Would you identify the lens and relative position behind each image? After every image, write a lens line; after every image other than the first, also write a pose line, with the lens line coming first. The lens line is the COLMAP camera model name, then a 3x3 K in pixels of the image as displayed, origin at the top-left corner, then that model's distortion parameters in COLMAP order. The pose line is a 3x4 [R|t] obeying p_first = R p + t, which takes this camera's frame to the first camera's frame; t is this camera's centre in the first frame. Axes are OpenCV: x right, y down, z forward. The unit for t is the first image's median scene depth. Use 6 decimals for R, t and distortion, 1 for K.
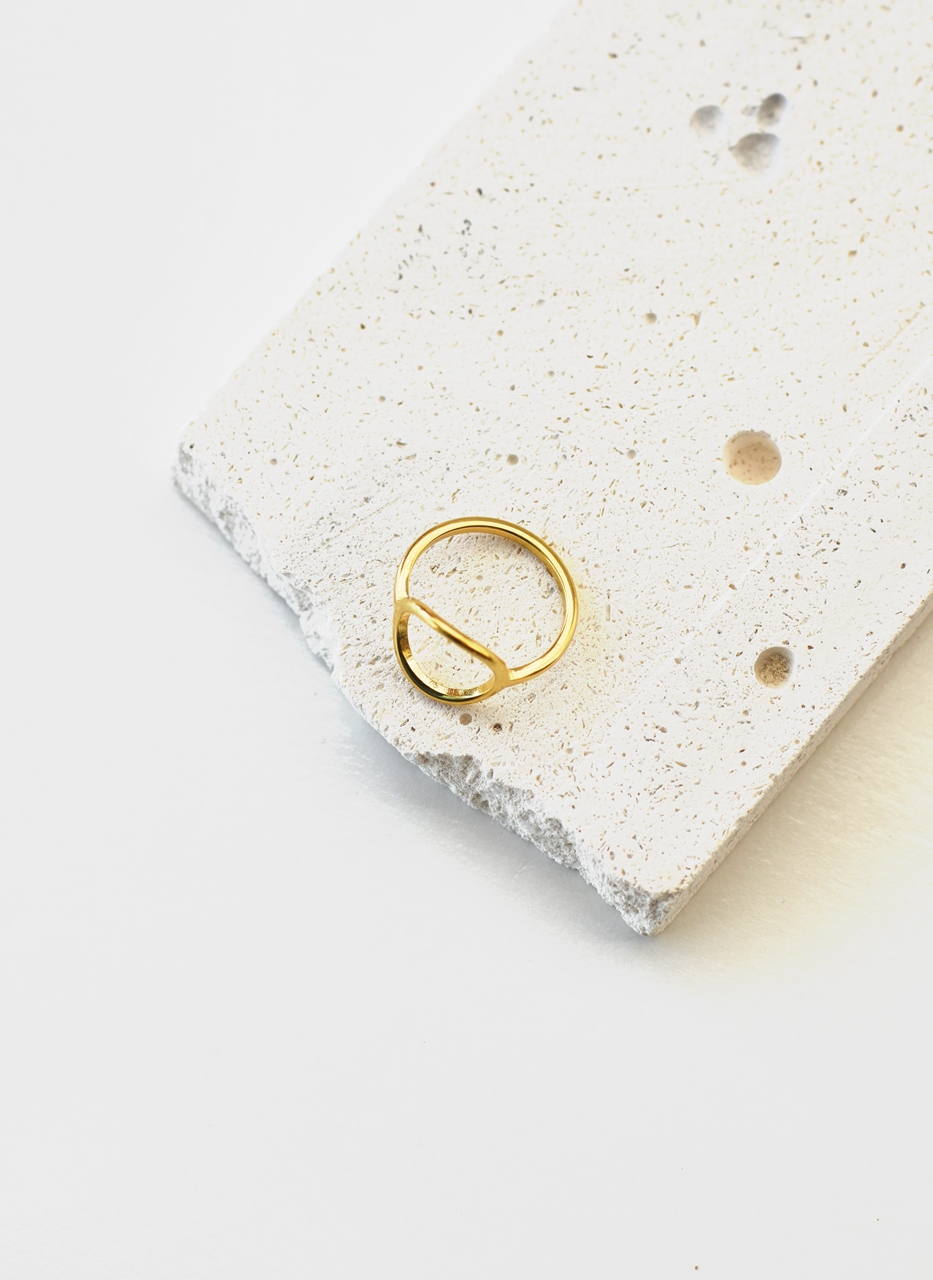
lens RADIAL K [[2932.5, 0, 466.9], [0, 2932.5, 640.0], [0, 0, 1]] dist [-0.016735, 0.000000]
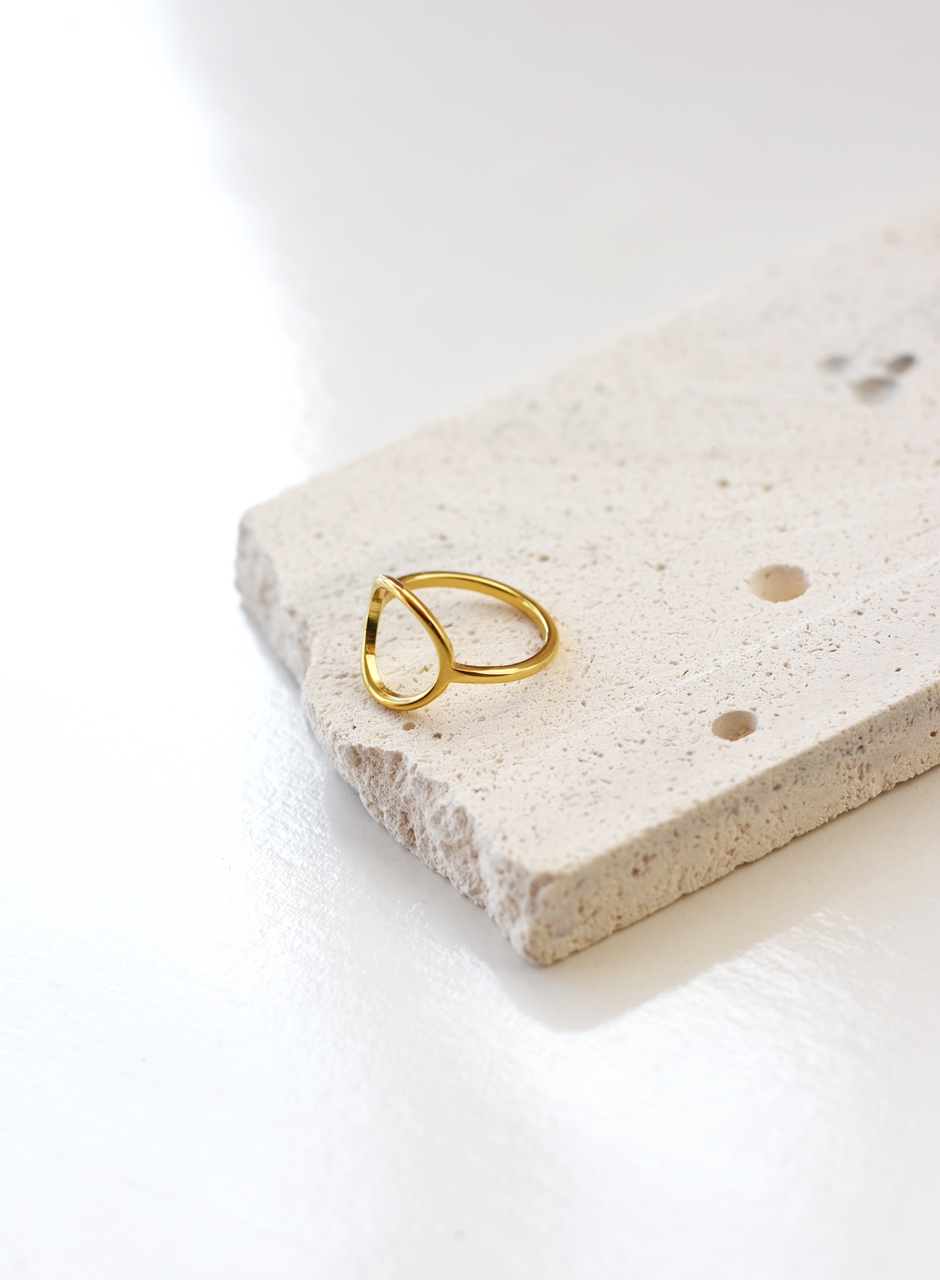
lens RADIAL K [[2994.1, 0, 469.5], [0, 2994.1, 640.2], [0, 0, 1]] dist [0.052699, 0.000000]
pose [[0.954469, 0.163863, -0.249273, 0.257312], [-0.260073, 0.866397, -0.426285, 0.413853], [0.146117, 0.471705, 0.869565, 0.142760]]
